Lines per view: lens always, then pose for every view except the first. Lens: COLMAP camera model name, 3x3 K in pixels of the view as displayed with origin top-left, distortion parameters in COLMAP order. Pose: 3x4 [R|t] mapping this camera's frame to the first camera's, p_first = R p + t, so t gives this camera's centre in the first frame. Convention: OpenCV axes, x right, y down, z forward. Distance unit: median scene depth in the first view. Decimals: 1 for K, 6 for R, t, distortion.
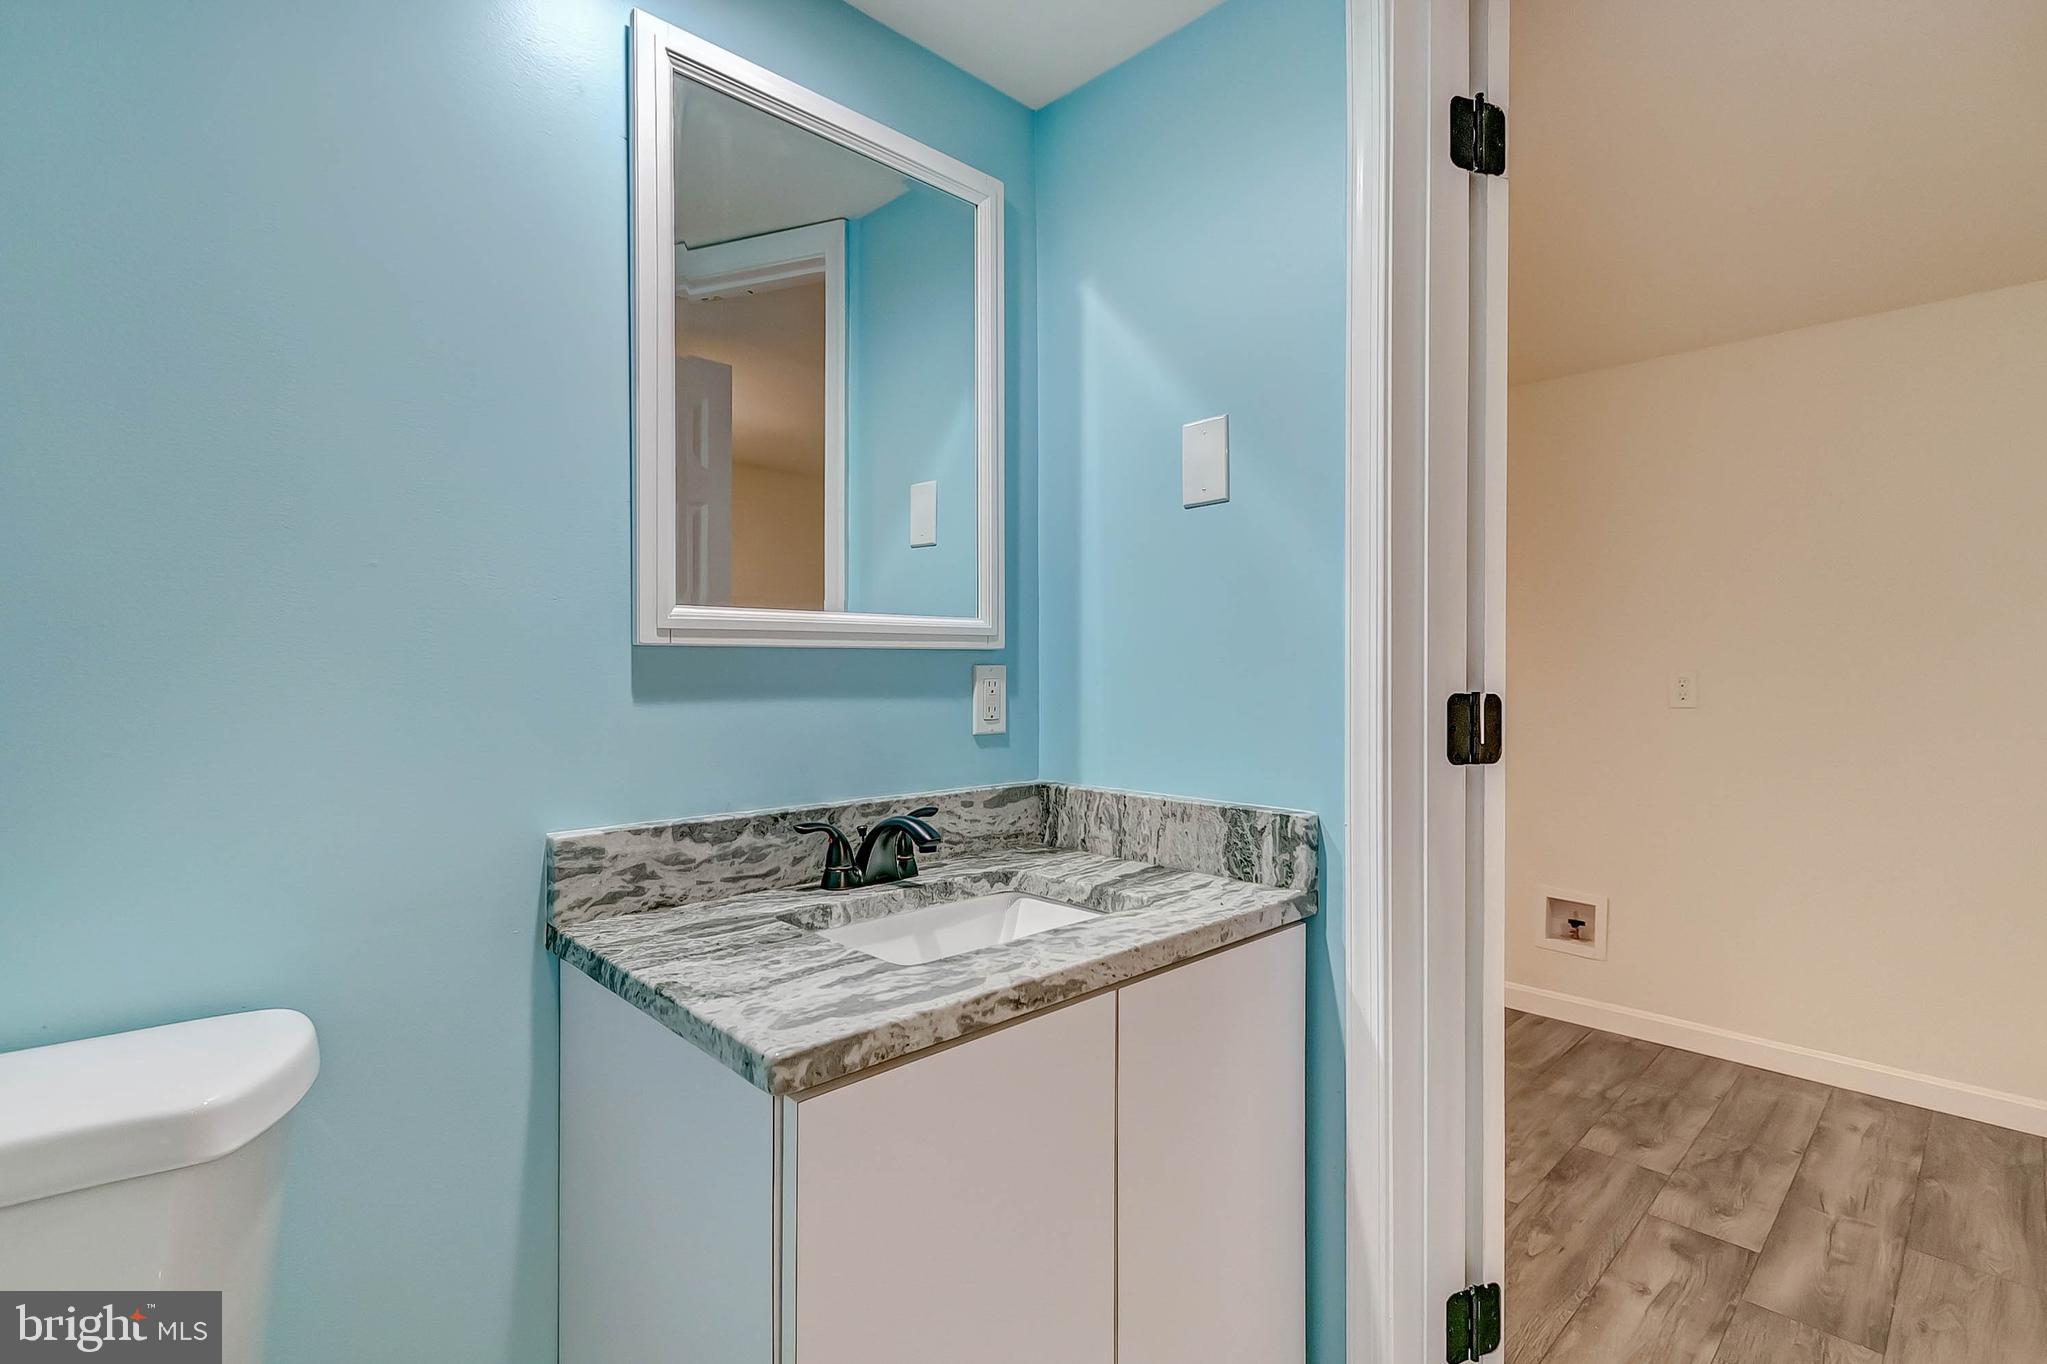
lens RADIAL K [[945.7, 0, 997.7], [0, 945.7, 681.3], [0, 0, 1]] dist [0.001850, -0.000121]
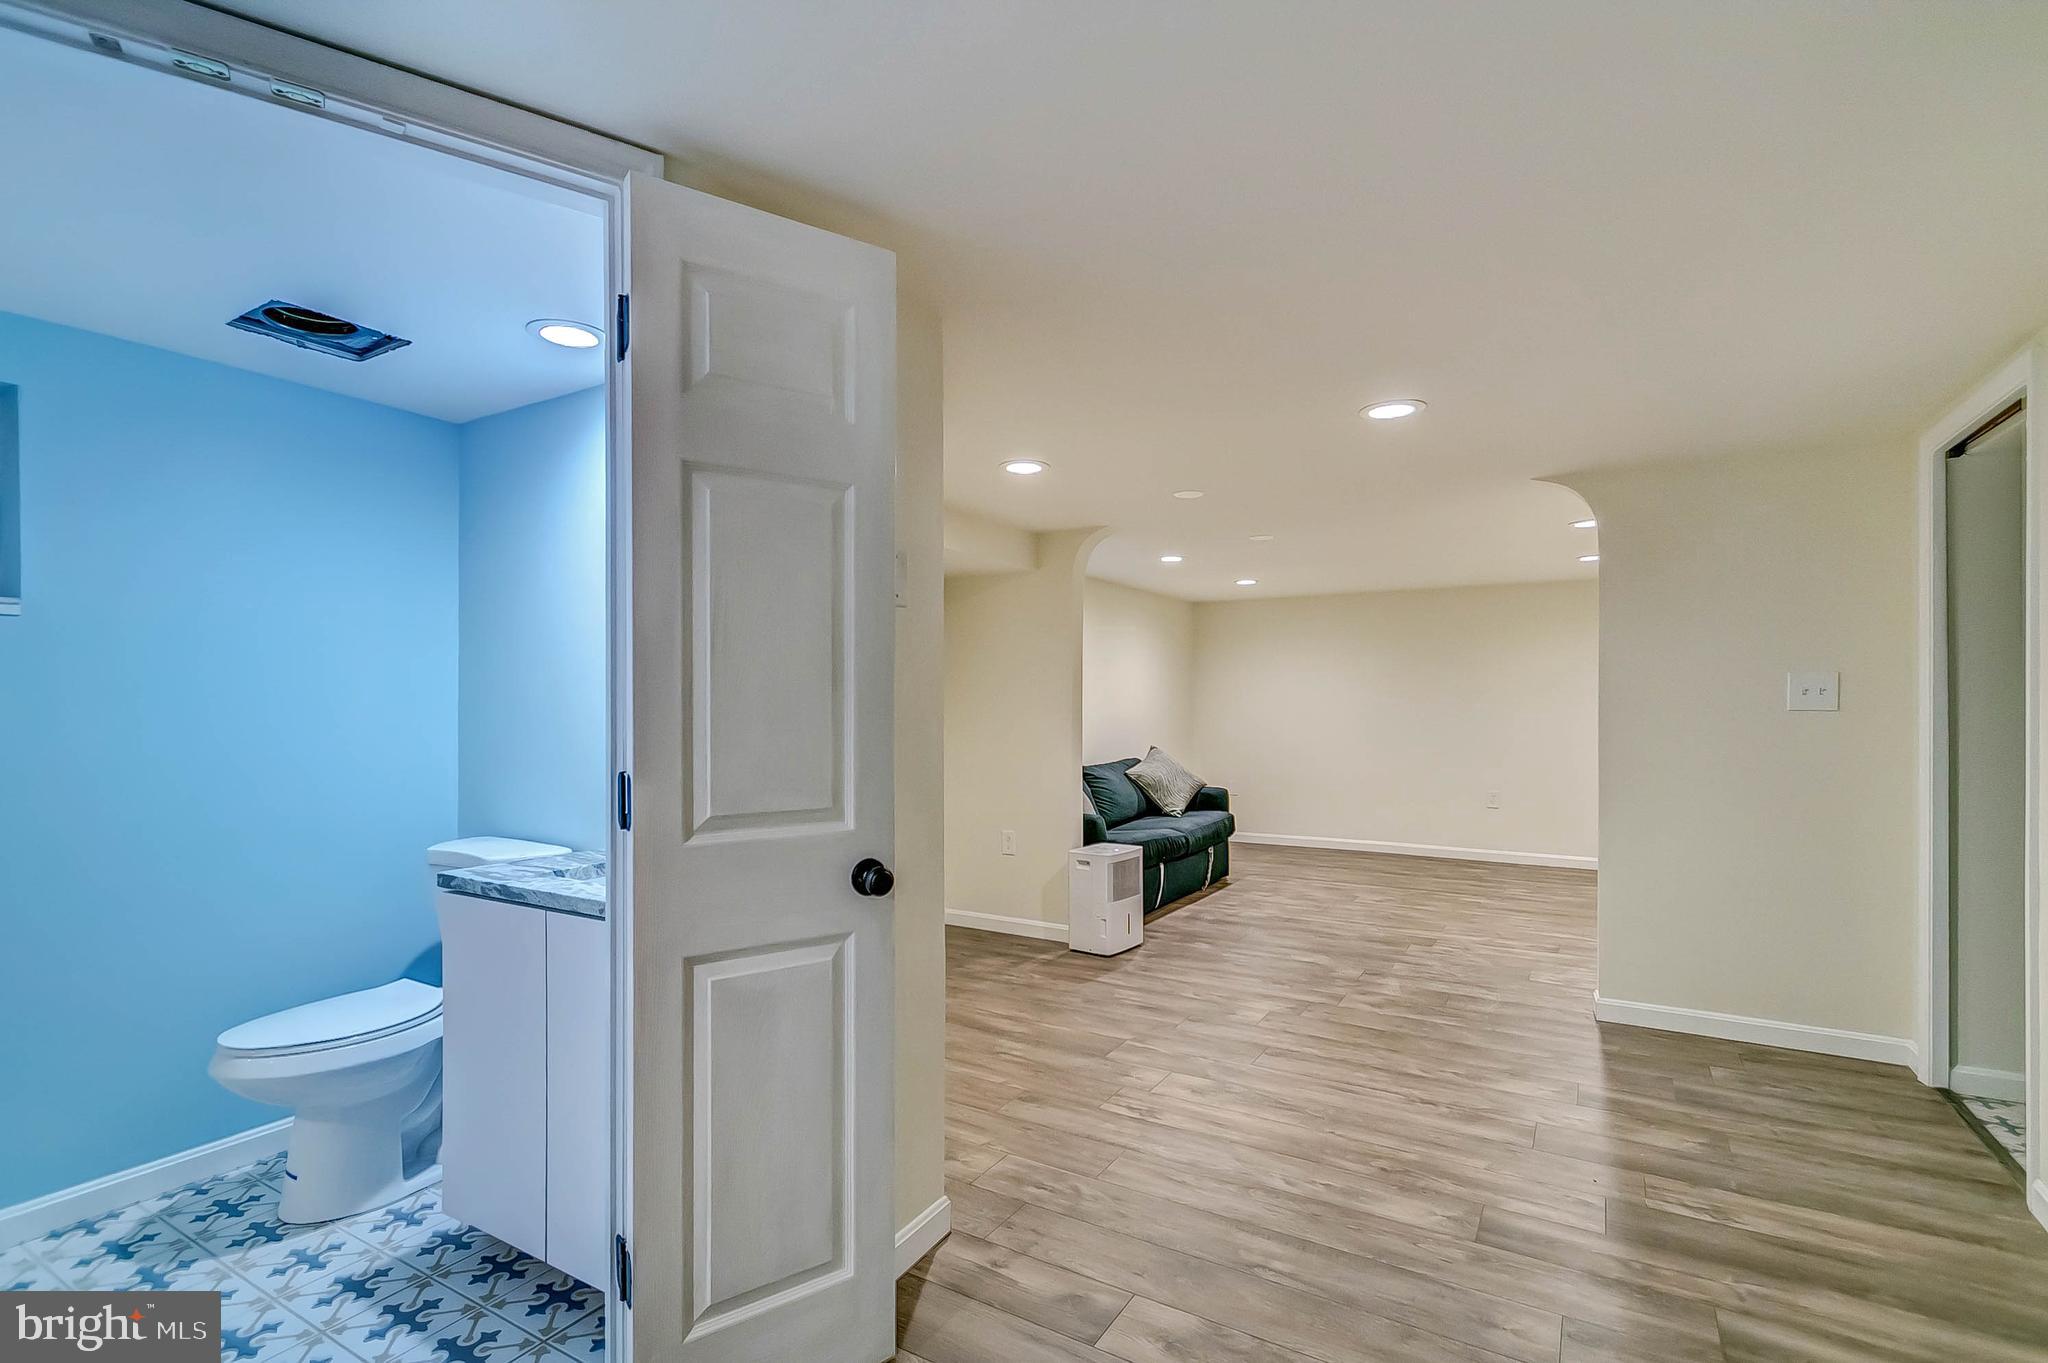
lens RADIAL K [[963.9, 0, 1007.7], [0, 963.9, 710.2], [0, 0, 1]] dist [0.003731, -0.000122]
pose [[0.271351, 0.004388, -0.962470, 1.164091], [-0.002132, 0.999990, 0.003958, -0.050982], [0.962478, 0.000978, 0.271358, 0.692269]]
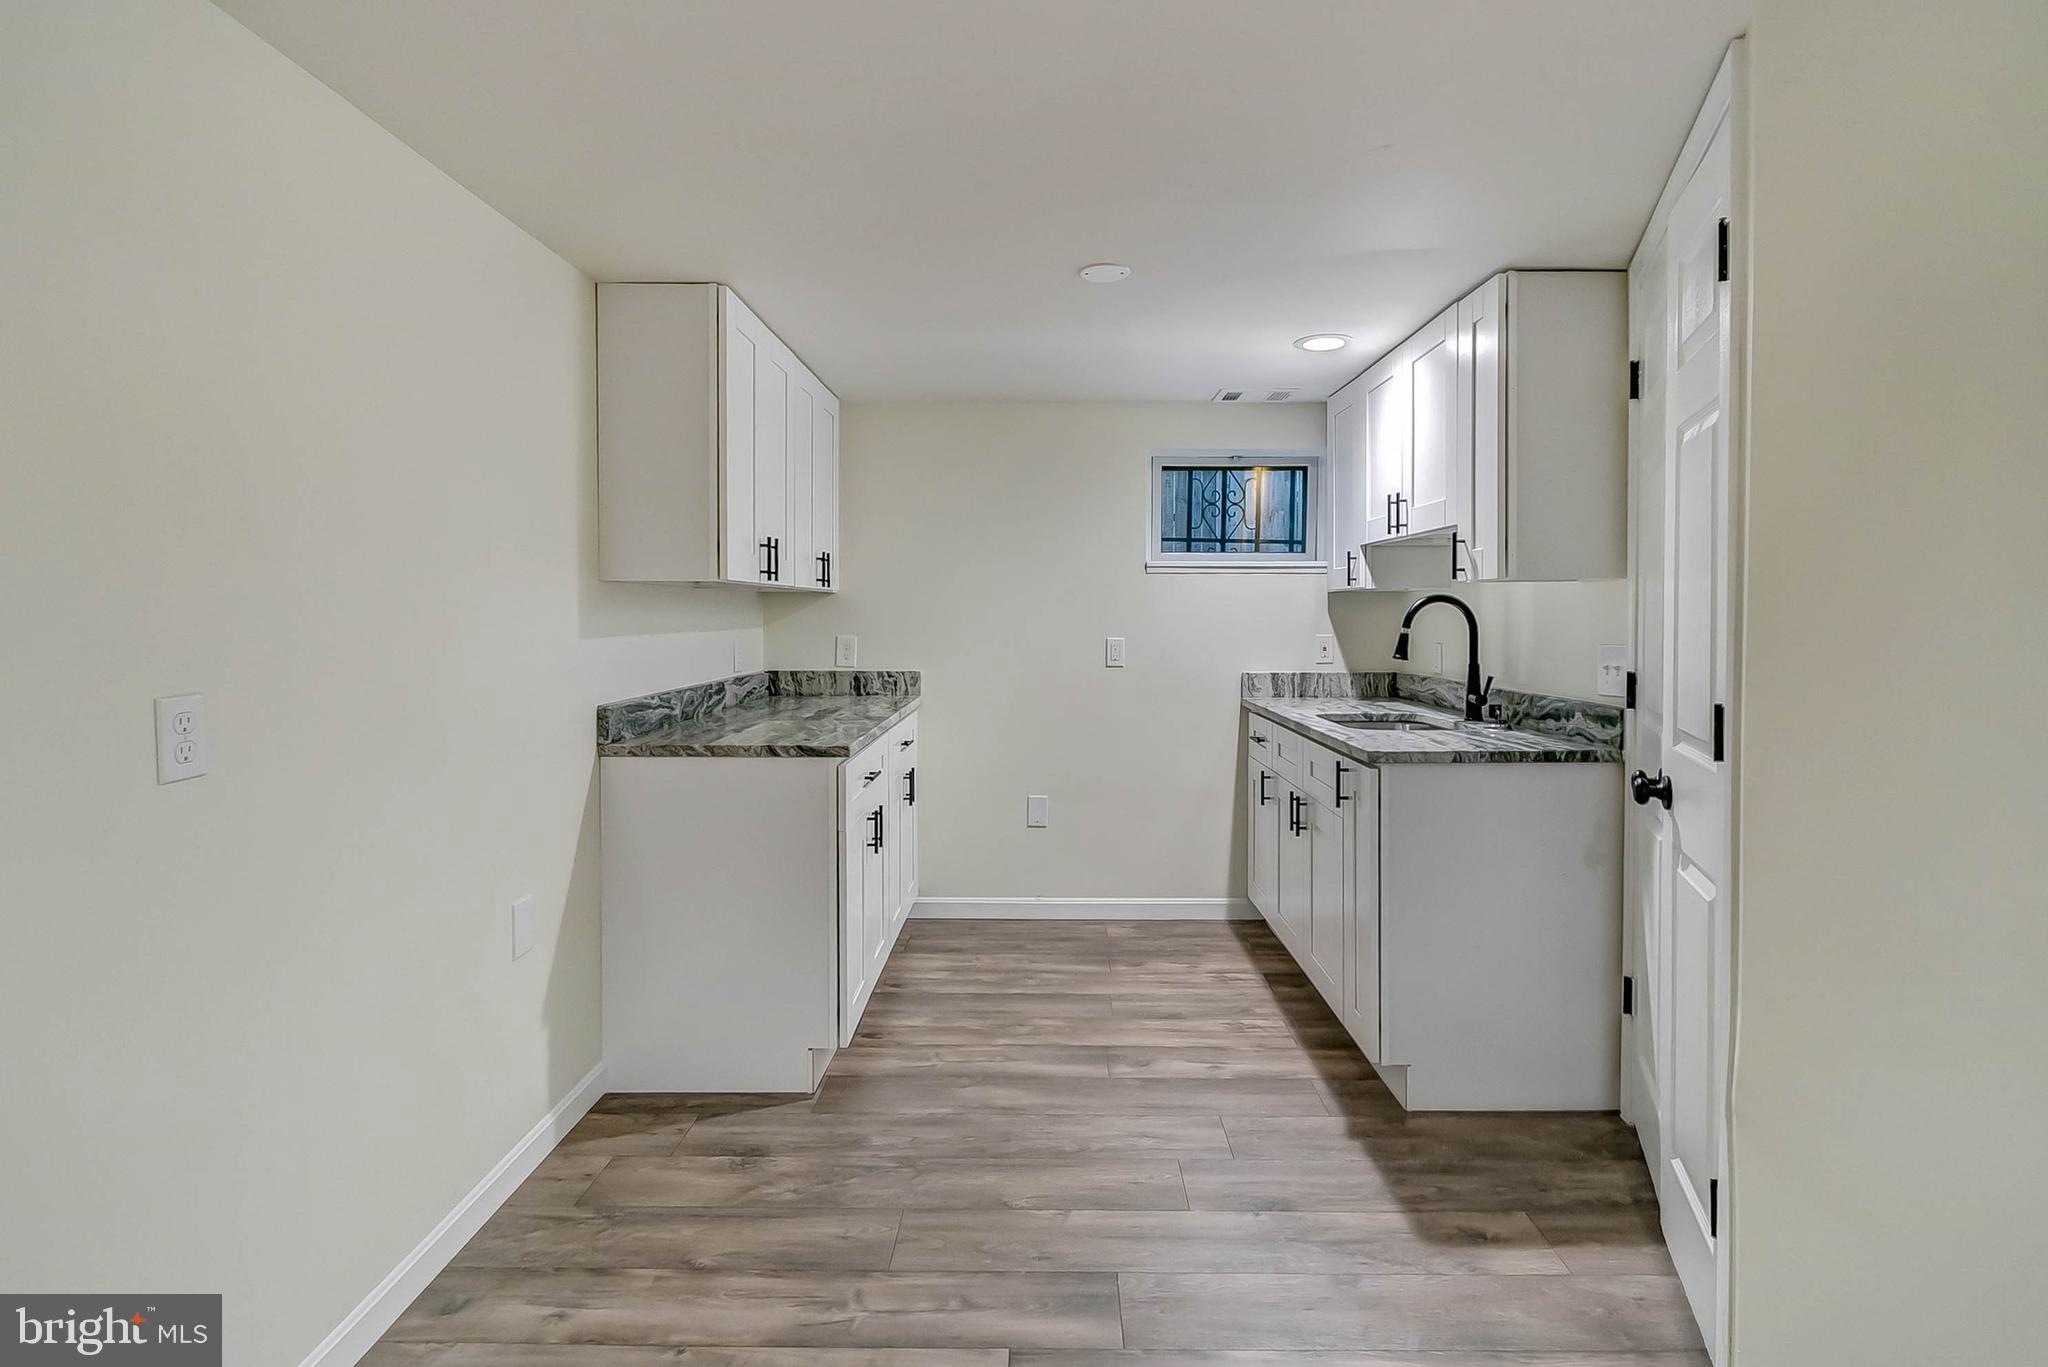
lens RADIAL K [[980.6, 0, 1046.8], [0, 980.6, 627.9], [0, 0, 1]] dist [0.002236, 0.000015]
pose [[-0.734066, -0.010991, 0.678989, 0.165231], [0.004326, 0.999773, 0.020861, -0.072768], [-0.679064, 0.018251, -0.733852, 1.554826]]
